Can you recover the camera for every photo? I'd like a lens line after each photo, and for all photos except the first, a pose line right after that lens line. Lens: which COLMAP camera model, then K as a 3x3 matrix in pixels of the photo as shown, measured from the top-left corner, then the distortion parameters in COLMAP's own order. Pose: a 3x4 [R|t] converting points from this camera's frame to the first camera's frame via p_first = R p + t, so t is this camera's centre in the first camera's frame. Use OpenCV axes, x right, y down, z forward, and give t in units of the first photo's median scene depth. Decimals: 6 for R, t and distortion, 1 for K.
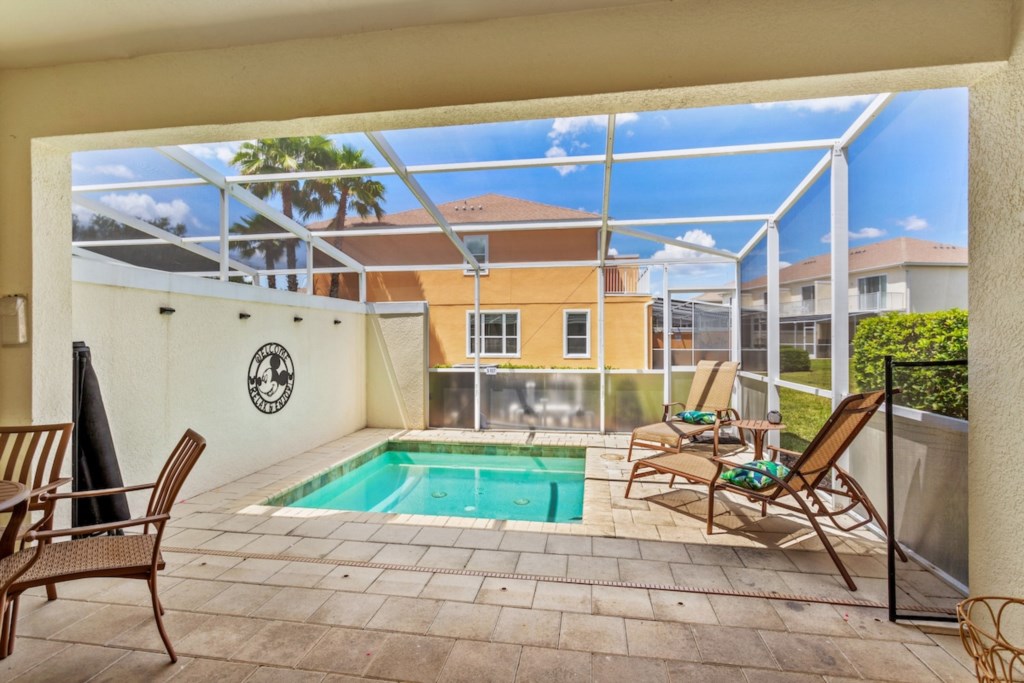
lens RADIAL K [[488.3, 0, 513.6], [0, 488.3, 340.0], [0, 0, 1]] dist [0.008603, -0.001090]
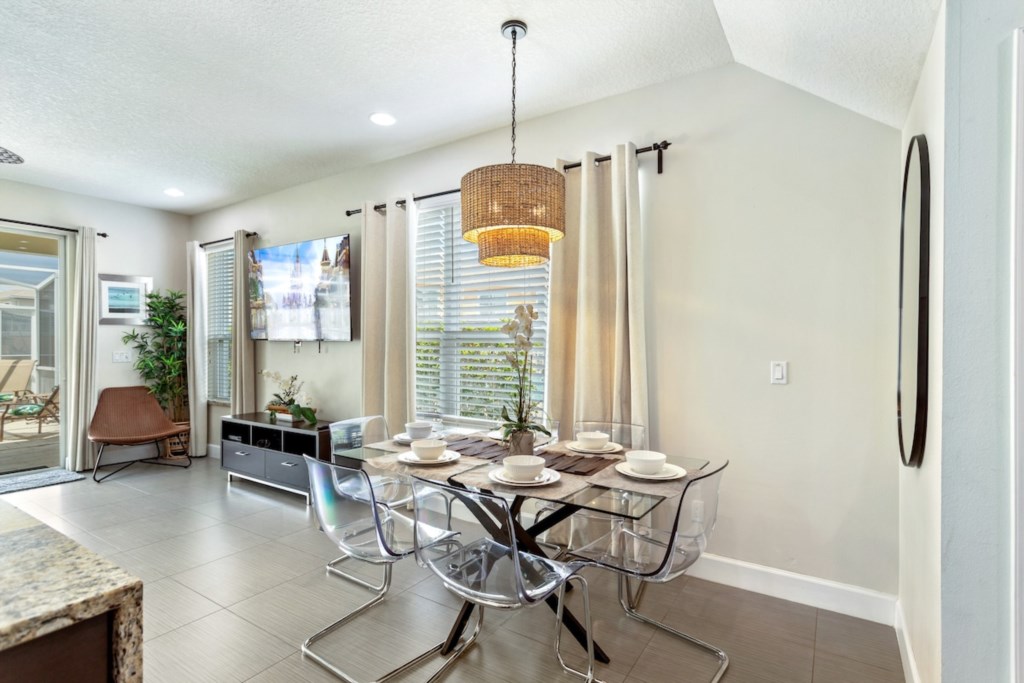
lens RADIAL K [[488.3, 0, 513.3], [0, 488.3, 341.6], [0, 0, 1]] dist [0.008603, -0.001090]
pose [[0.417944, -0.006732, 0.908448, -0.253146], [0.007504, 0.999964, 0.003957, -0.005544], [-0.908442, 0.005163, 0.417979, -0.816317]]
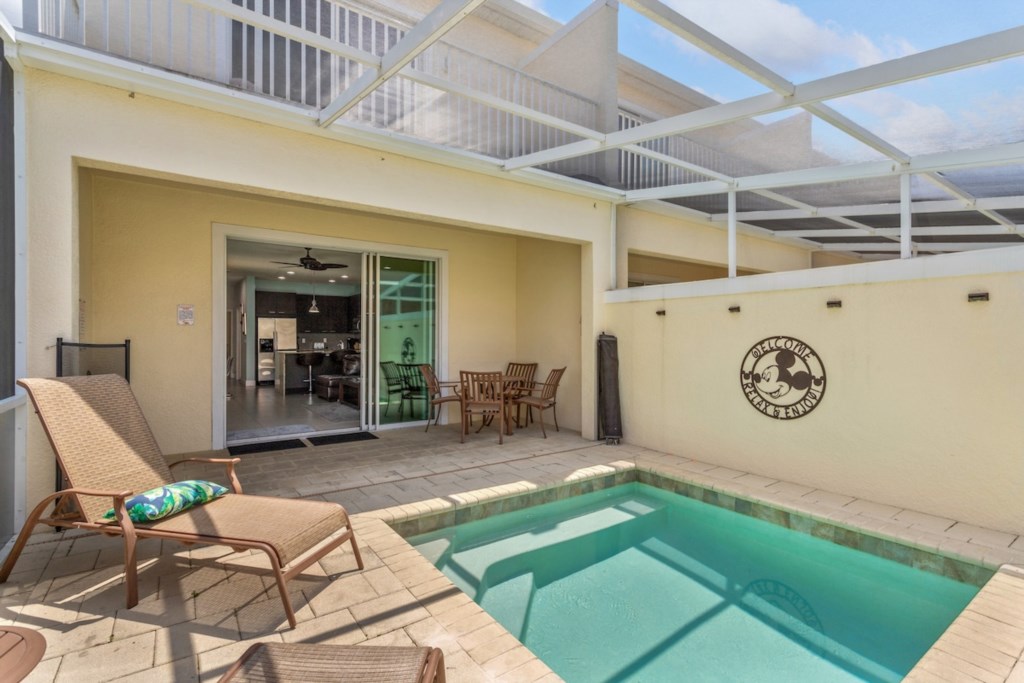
lens RADIAL K [[488.3, 0, 514.5], [0, 488.3, 339.8], [0, 0, 1]] dist [0.008603, -0.001090]
pose [[-0.719771, -0.000719, -0.694211, 0.440417], [-0.003786, 0.999989, 0.002890, 0.011765], [0.694201, 0.004709, -0.719765, 1.323511]]
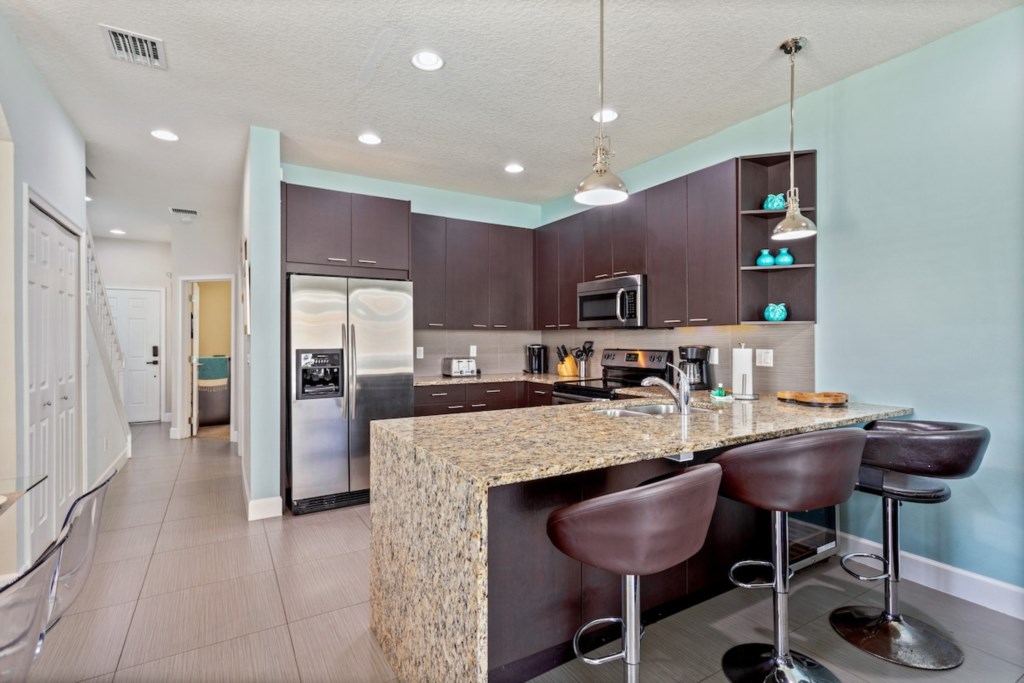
lens RADIAL K [[488.3, 0, 516.3], [0, 488.3, 339.1], [0, 0, 1]] dist [0.008603, -0.001090]
pose [[-0.772600, 0.003187, -0.634885, 0.297737], [0.002541, 0.999995, 0.001928, 0.009008], [0.634888, -0.000124, -0.772604, 0.853877]]
